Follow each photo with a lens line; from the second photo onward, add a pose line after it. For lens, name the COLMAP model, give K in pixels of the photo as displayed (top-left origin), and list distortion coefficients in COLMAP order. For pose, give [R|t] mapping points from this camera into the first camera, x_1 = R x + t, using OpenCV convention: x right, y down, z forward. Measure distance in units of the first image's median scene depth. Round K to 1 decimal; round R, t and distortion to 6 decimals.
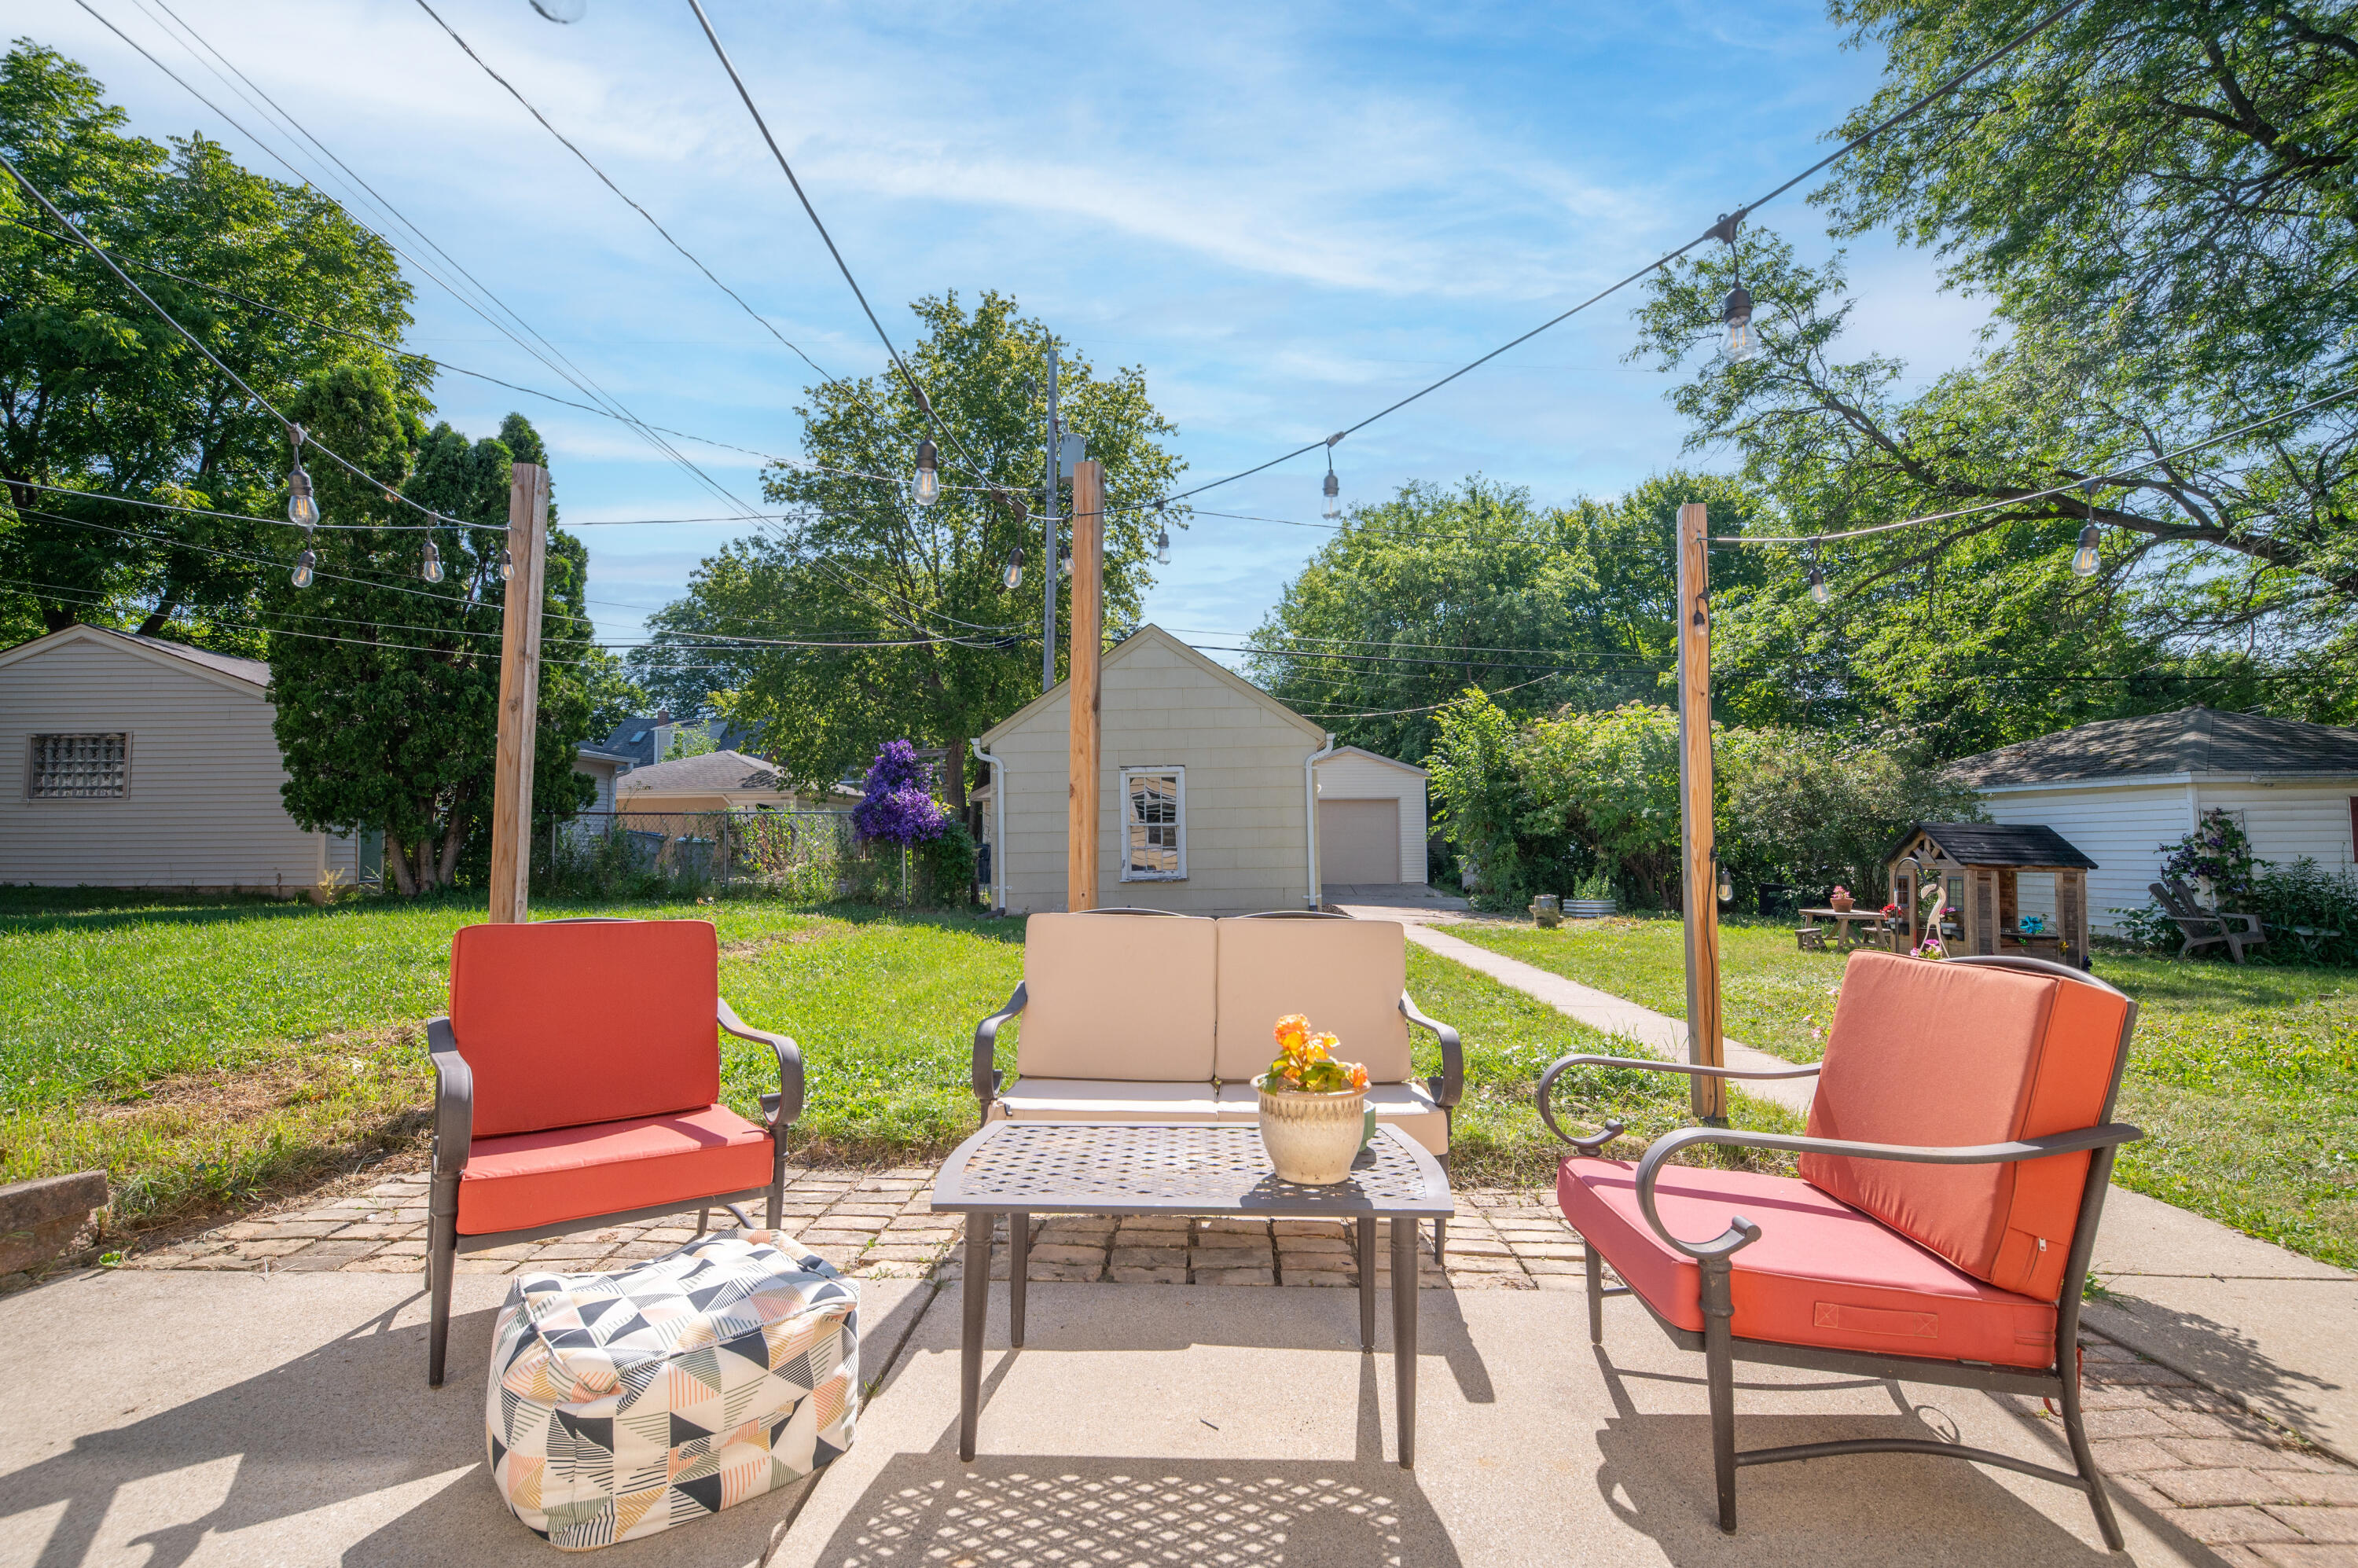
lens RADIAL K [[1051.3, 0, 1174.4], [0, 1051.3, 790.9], [0, 0, 1]] dist [0.009399, -0.001418]
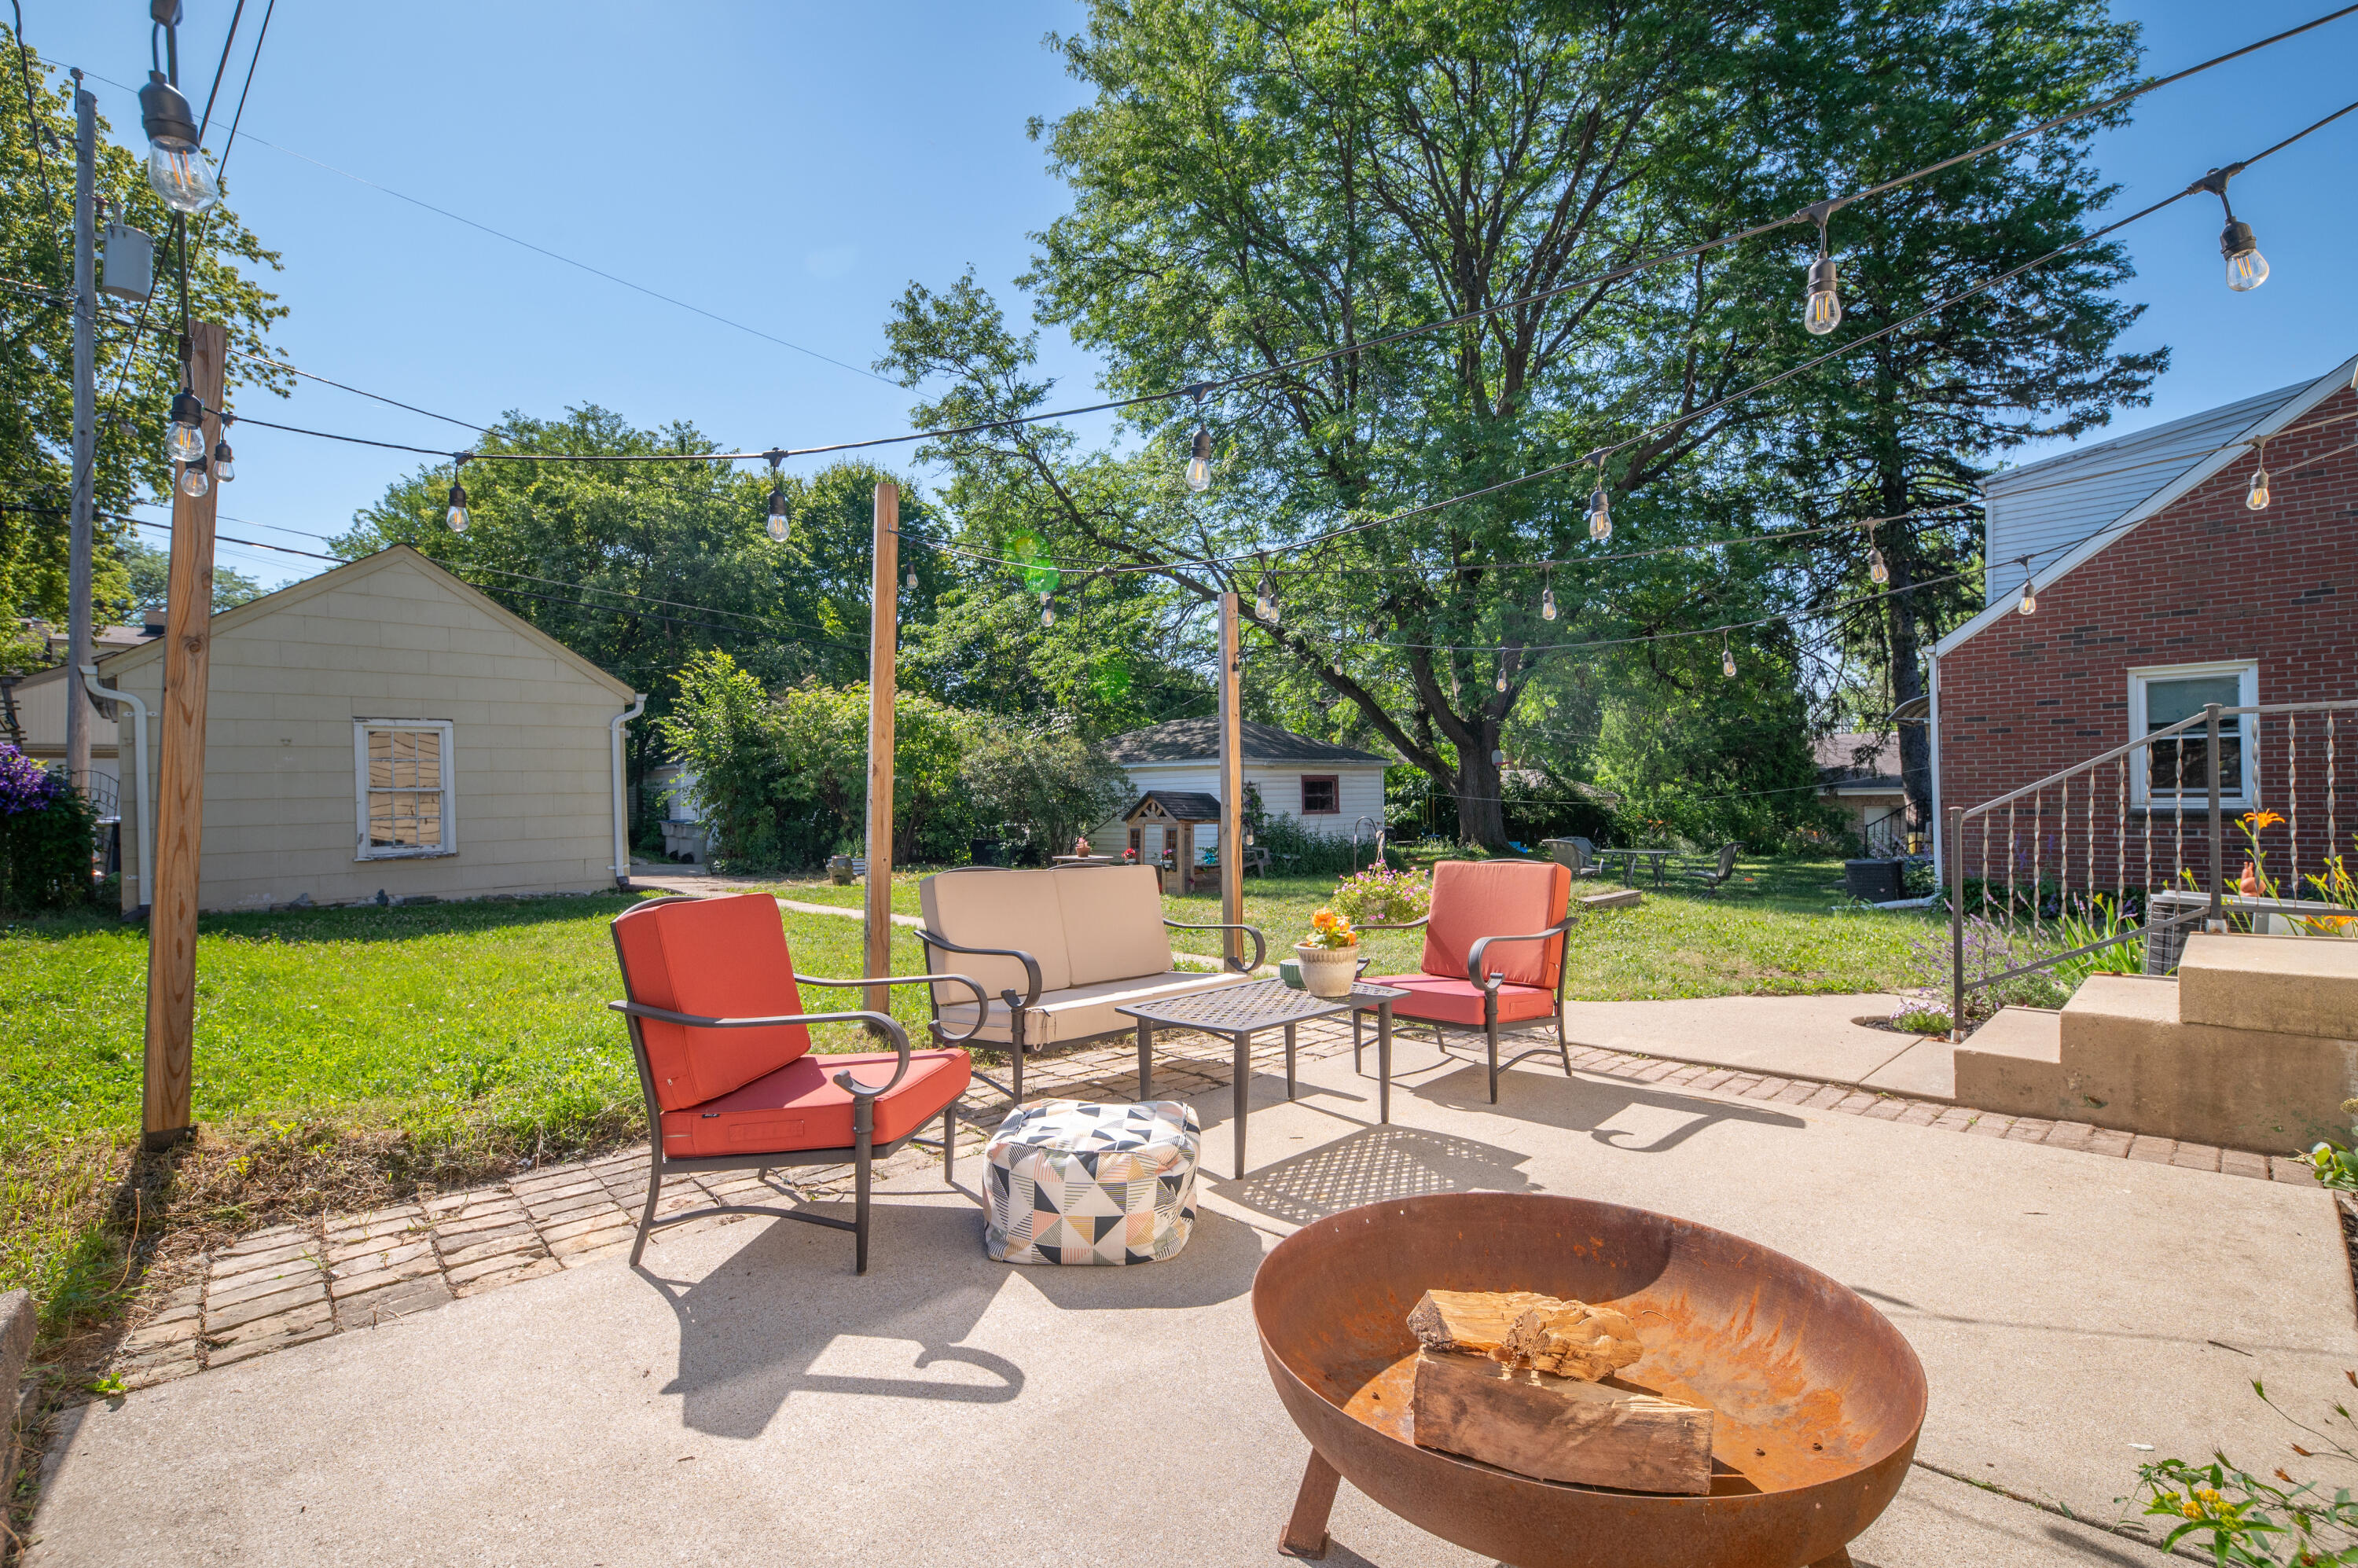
lens RADIAL K [[1051.3, 0, 1193.4], [0, 1051.3, 786.2], [0, 0, 1]] dist [0.009399, -0.001418]
pose [[0.684456, 0.005744, 0.729031, -0.147405], [-0.028214, 0.999429, 0.018615, -0.002130], [-0.728508, -0.033310, 0.684227, -0.007318]]
